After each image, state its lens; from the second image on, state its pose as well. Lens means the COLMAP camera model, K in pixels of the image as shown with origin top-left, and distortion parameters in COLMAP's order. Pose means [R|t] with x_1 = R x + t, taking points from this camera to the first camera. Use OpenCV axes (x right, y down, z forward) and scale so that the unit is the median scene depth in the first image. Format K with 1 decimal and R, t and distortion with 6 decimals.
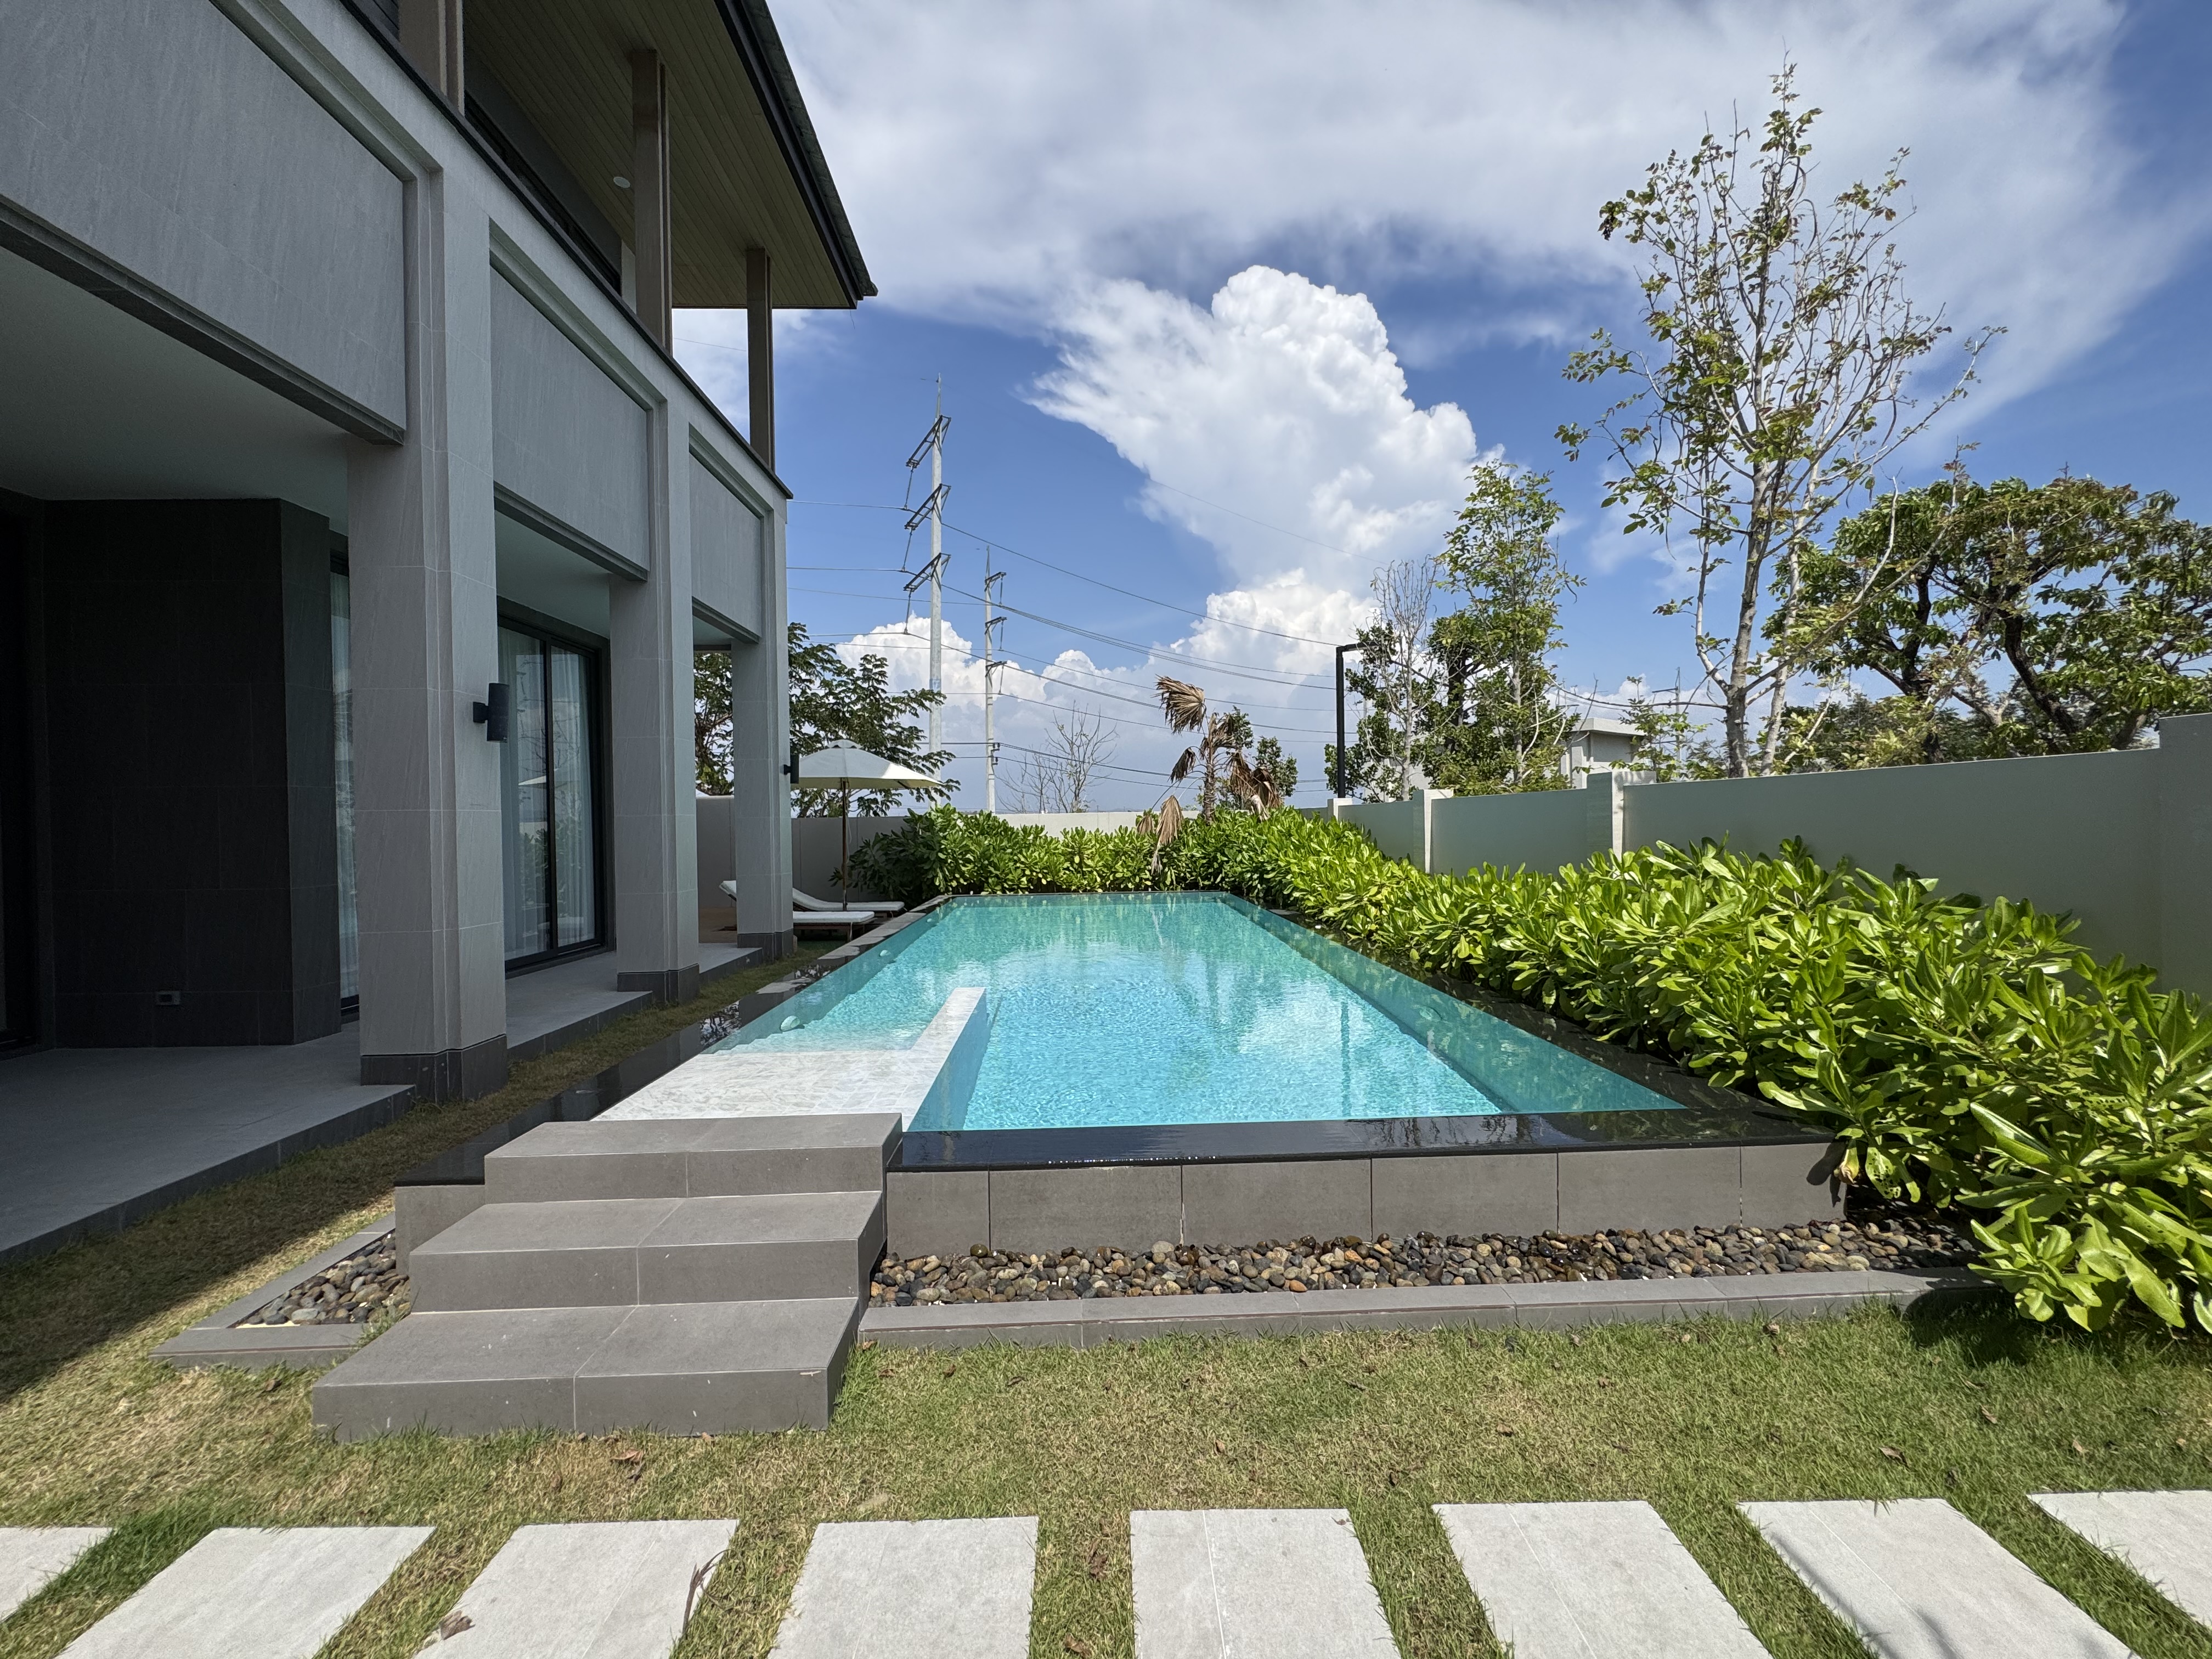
lens RADIAL K [[888.9, 0, 1111.1], [0, 888.9, 829.3], [0, 0, 1]] dist [-0.000659, 0.000096]
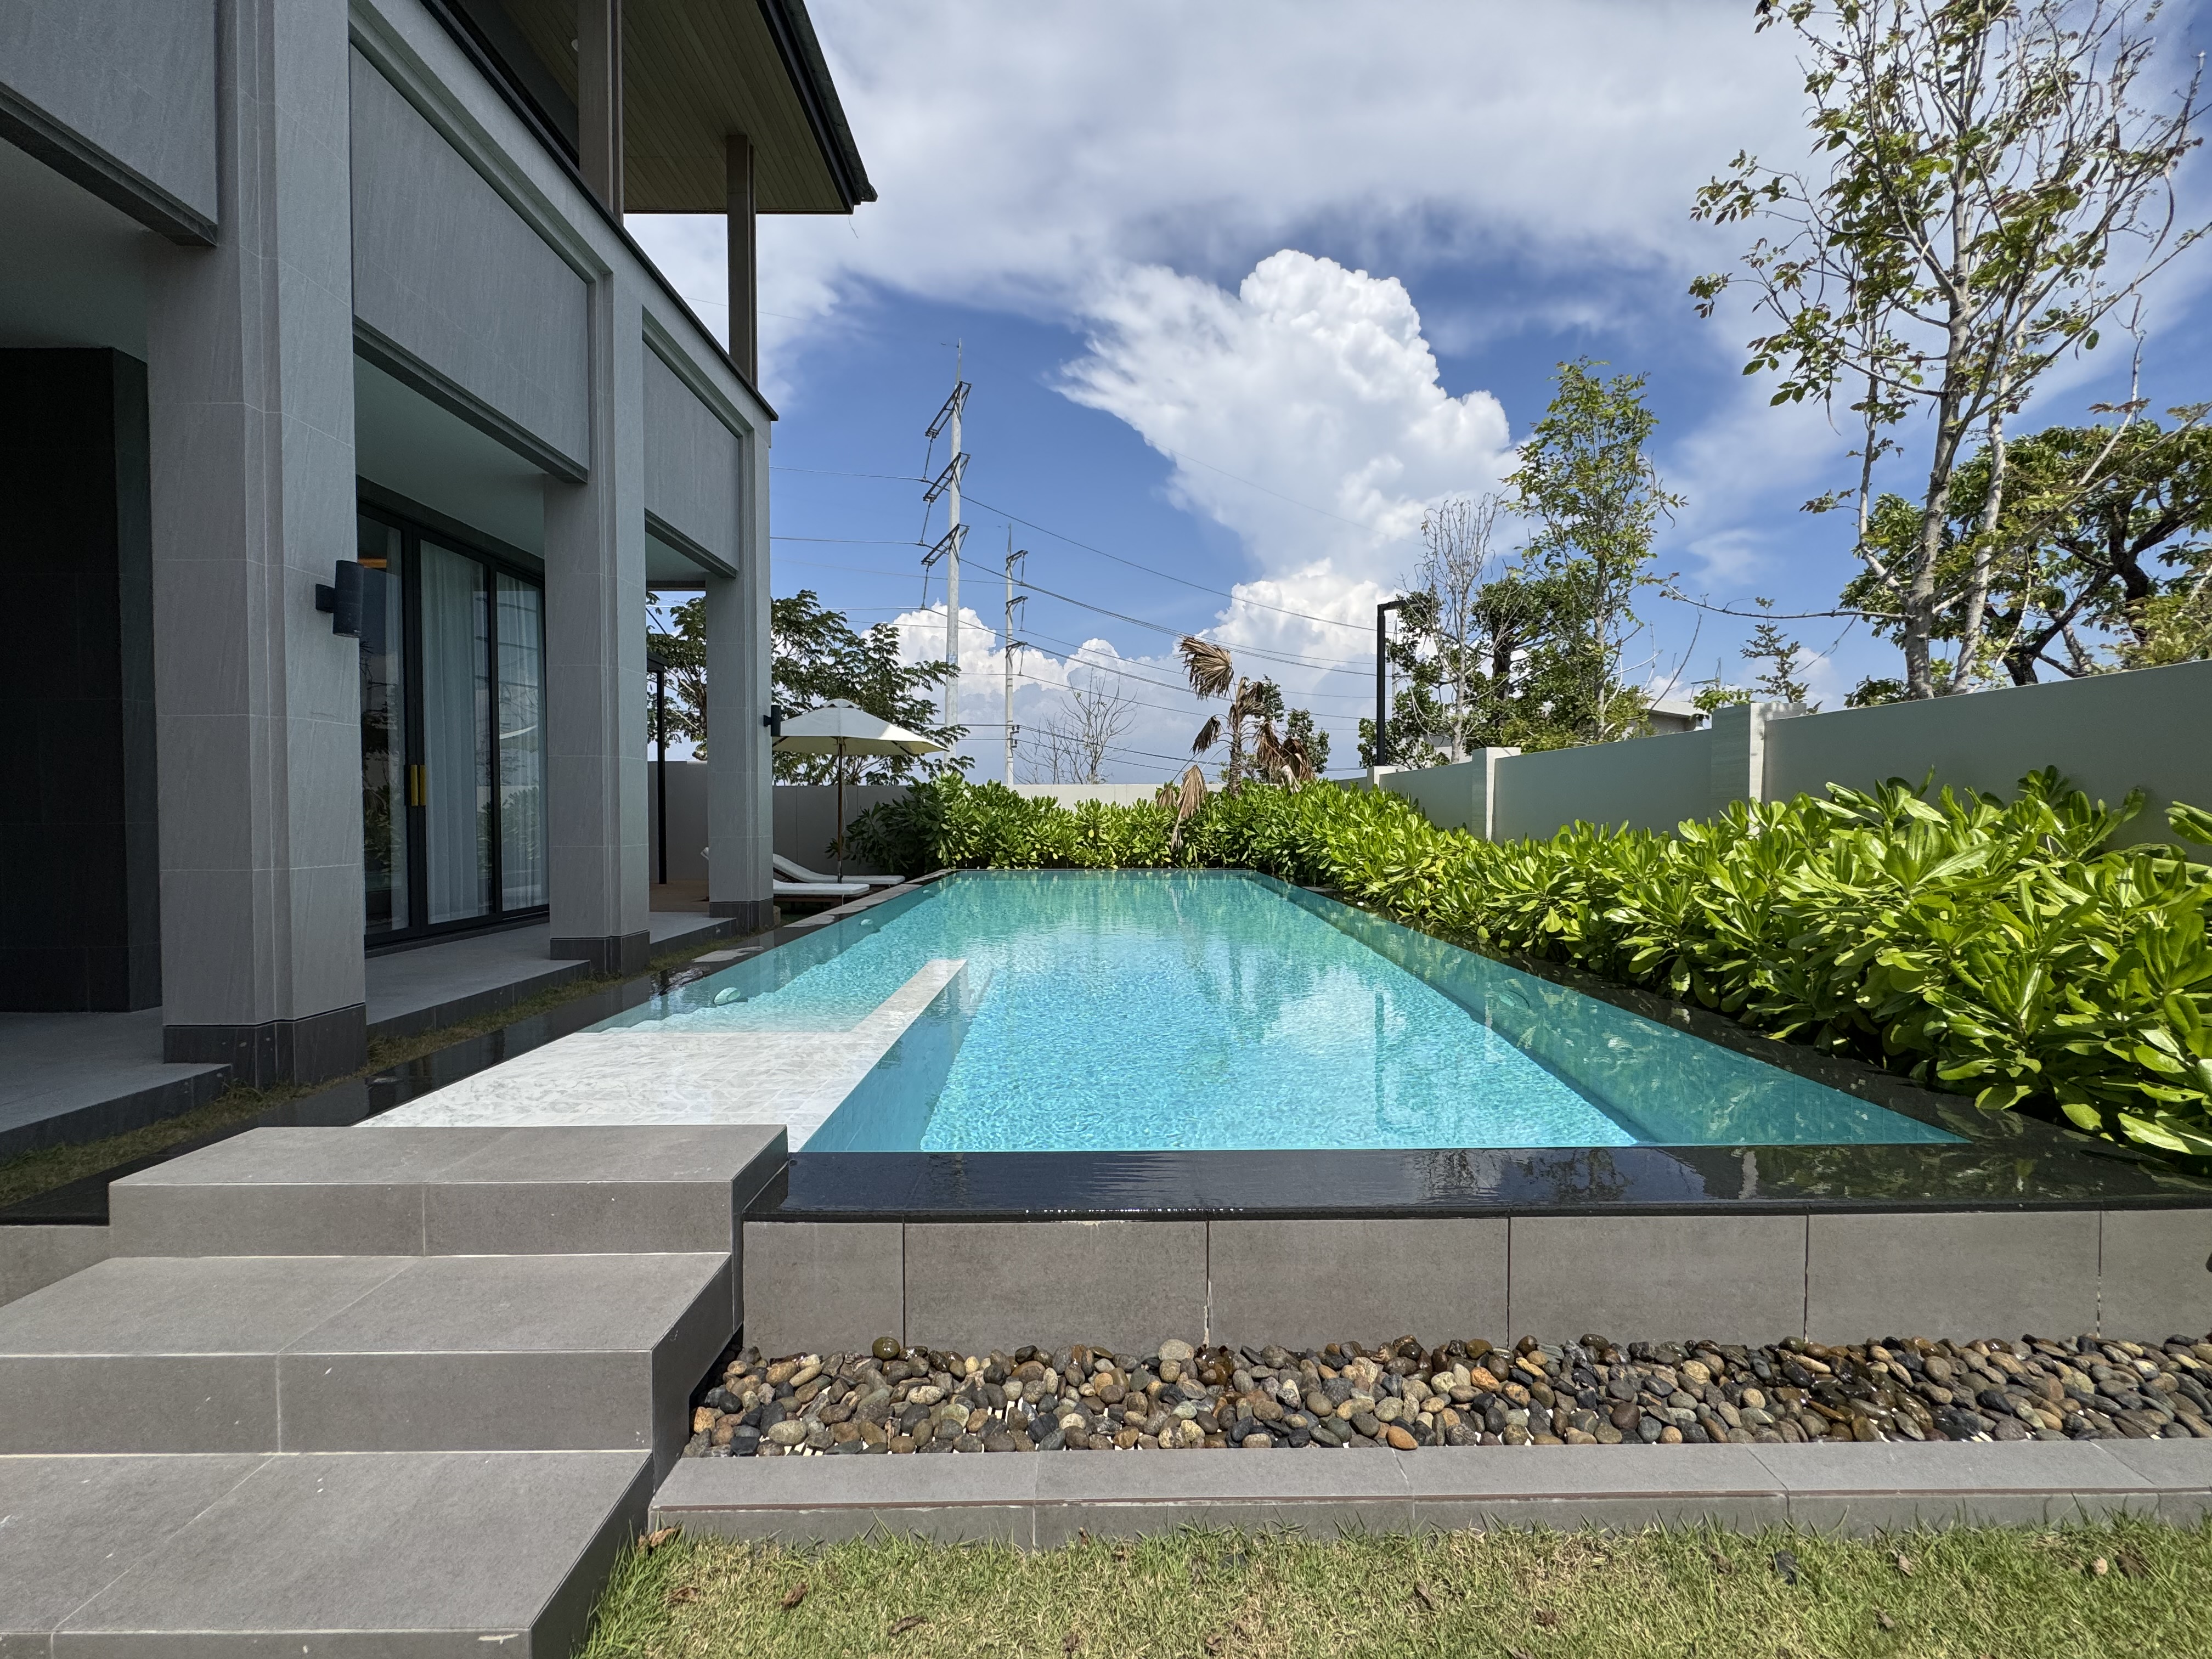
lens RADIAL K [[887.3, 0, 1106.0], [0, 887.3, 829.5], [0, 0, 1]] dist [-0.000645, -0.000222]
pose [[0.999464, 0.013449, -0.029833, 0.012399], [-0.013113, 0.999849, 0.011432, 0.052523], [0.029982, -0.011034, 0.999490, 0.208794]]
